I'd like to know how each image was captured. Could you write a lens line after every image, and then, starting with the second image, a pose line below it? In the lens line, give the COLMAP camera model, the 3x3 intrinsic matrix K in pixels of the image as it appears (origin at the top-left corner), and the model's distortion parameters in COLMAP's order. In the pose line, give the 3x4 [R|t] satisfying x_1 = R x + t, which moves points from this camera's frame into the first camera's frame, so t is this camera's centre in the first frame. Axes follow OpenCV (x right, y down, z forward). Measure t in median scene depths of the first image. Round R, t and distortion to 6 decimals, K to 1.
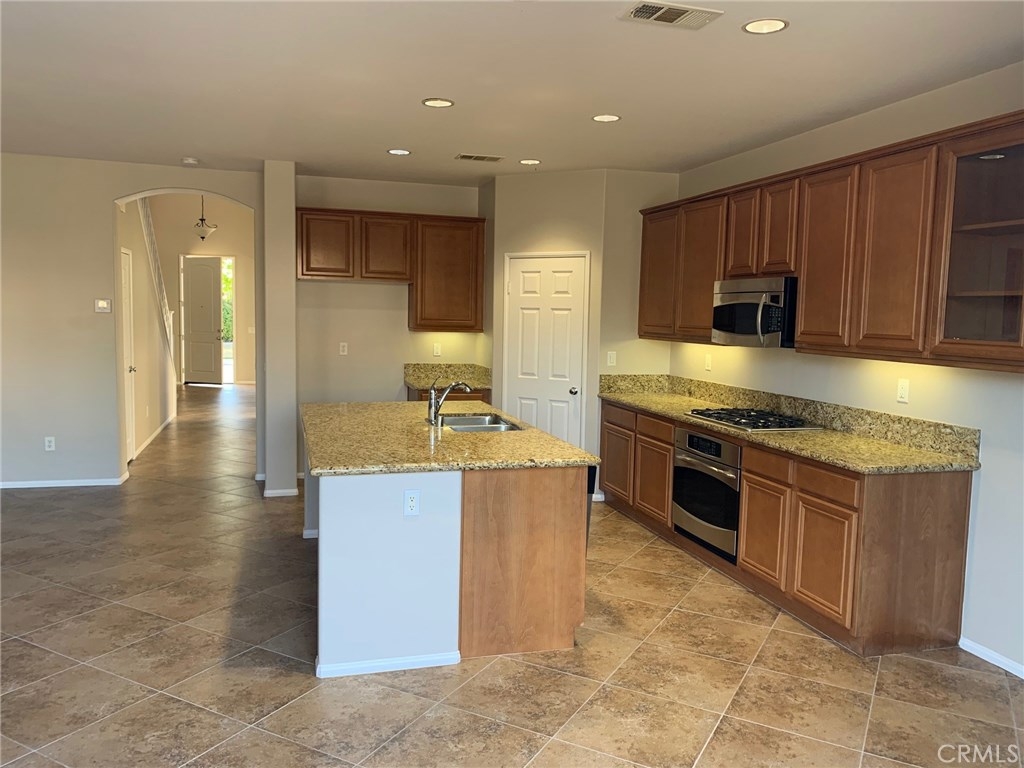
lens RADIAL K [[783.3, 0, 508.0], [0, 783.3, 382.6], [0, 0, 1]] dist [0.042699, -0.049803]
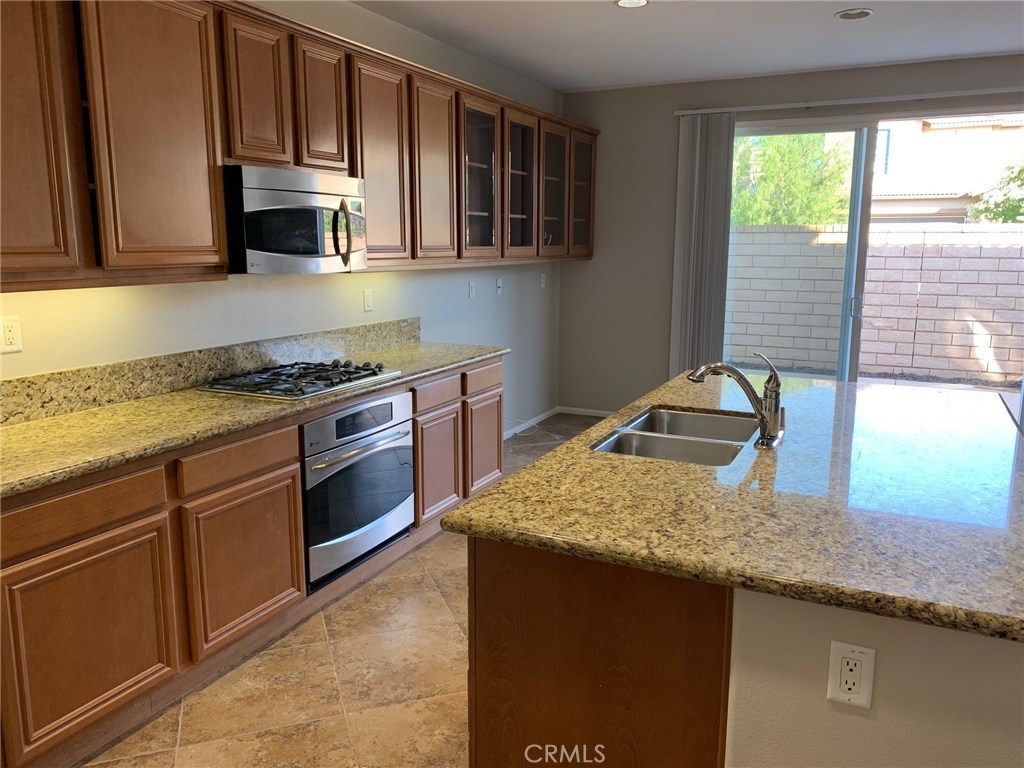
lens RADIAL K [[783.3, 0, 519.1], [0, 783.3, 381.2], [0, 0, 1]] dist [0.042699, -0.049803]
pose [[-0.747962, -0.138652, 0.649099, -0.287495], [0.042905, 0.965793, 0.255740, -0.120315], [-0.662354, 0.219133, -0.716427, 1.368204]]
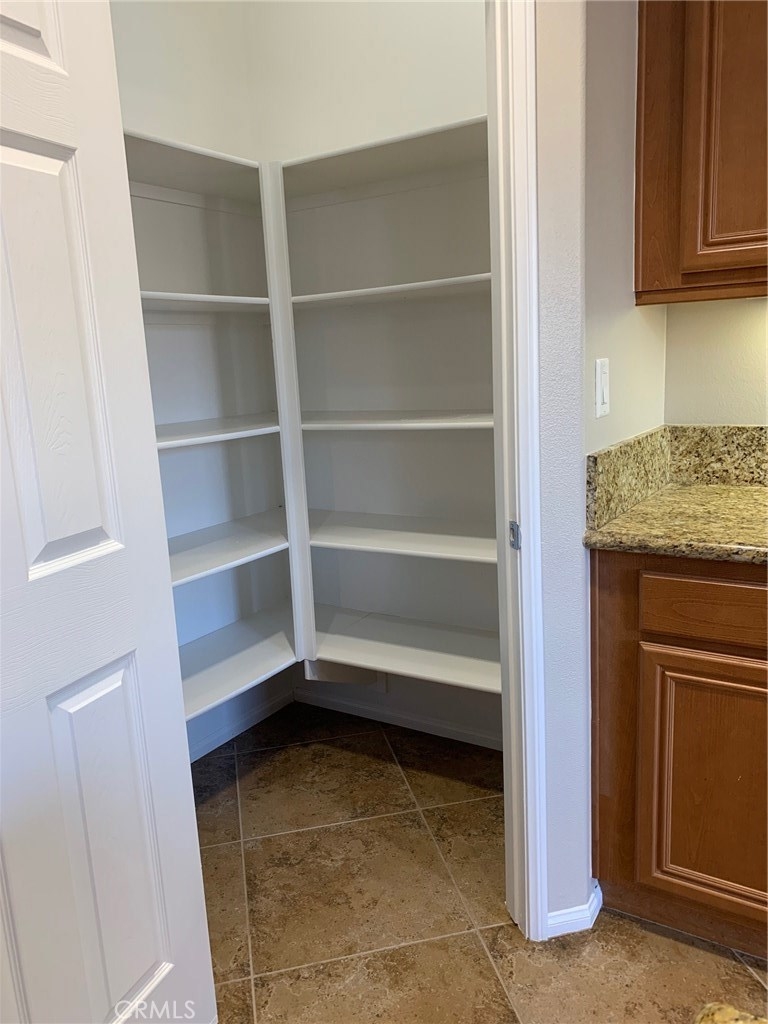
lens RADIAL K [[783.3, 0, 387.5], [0, 783.3, 505.1], [0, 0, 1]] dist [0.042699, -0.049803]
pose [[0.767184, -0.183916, 0.614495, -0.108791], [0.131494, 0.982760, 0.129968, -0.045697], [-0.627805, -0.018907, 0.778141, 1.097830]]
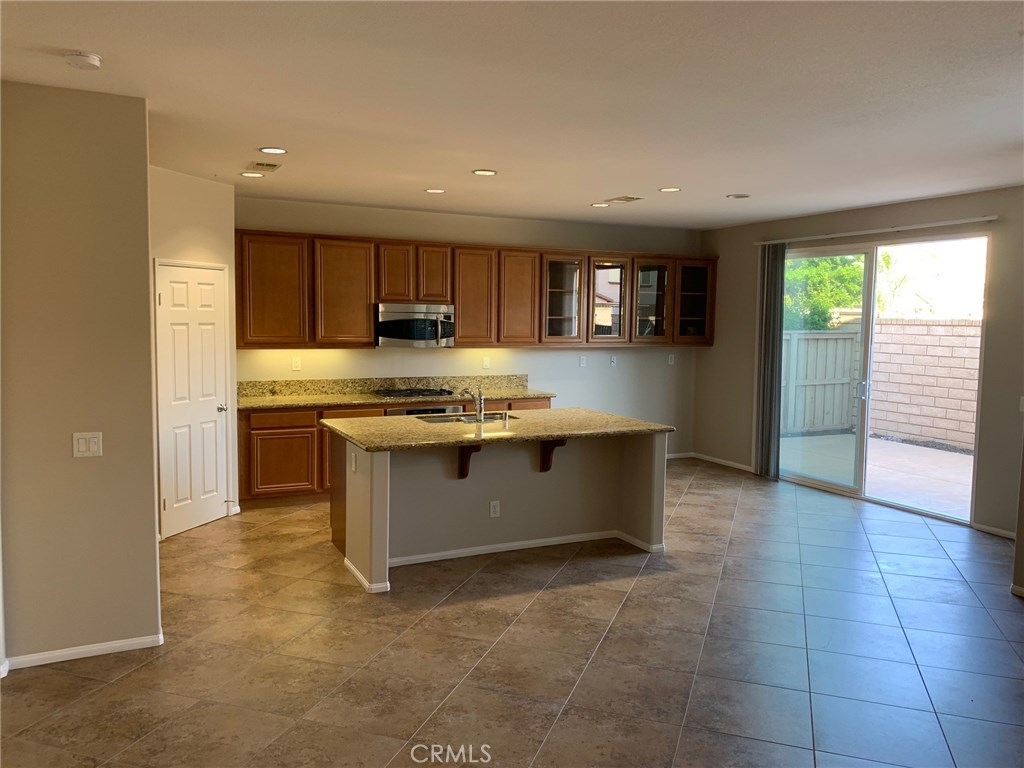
lens RADIAL K [[783.3, 0, 508.2], [0, 783.3, 385.1], [0, 0, 1]] dist [0.042699, -0.049803]
pose [[-0.169382, -0.111054, 0.979273, -1.221757], [0.072988, 0.989489, 0.124837, -0.148654], [-0.982844, 0.092620, -0.159496, 1.057133]]
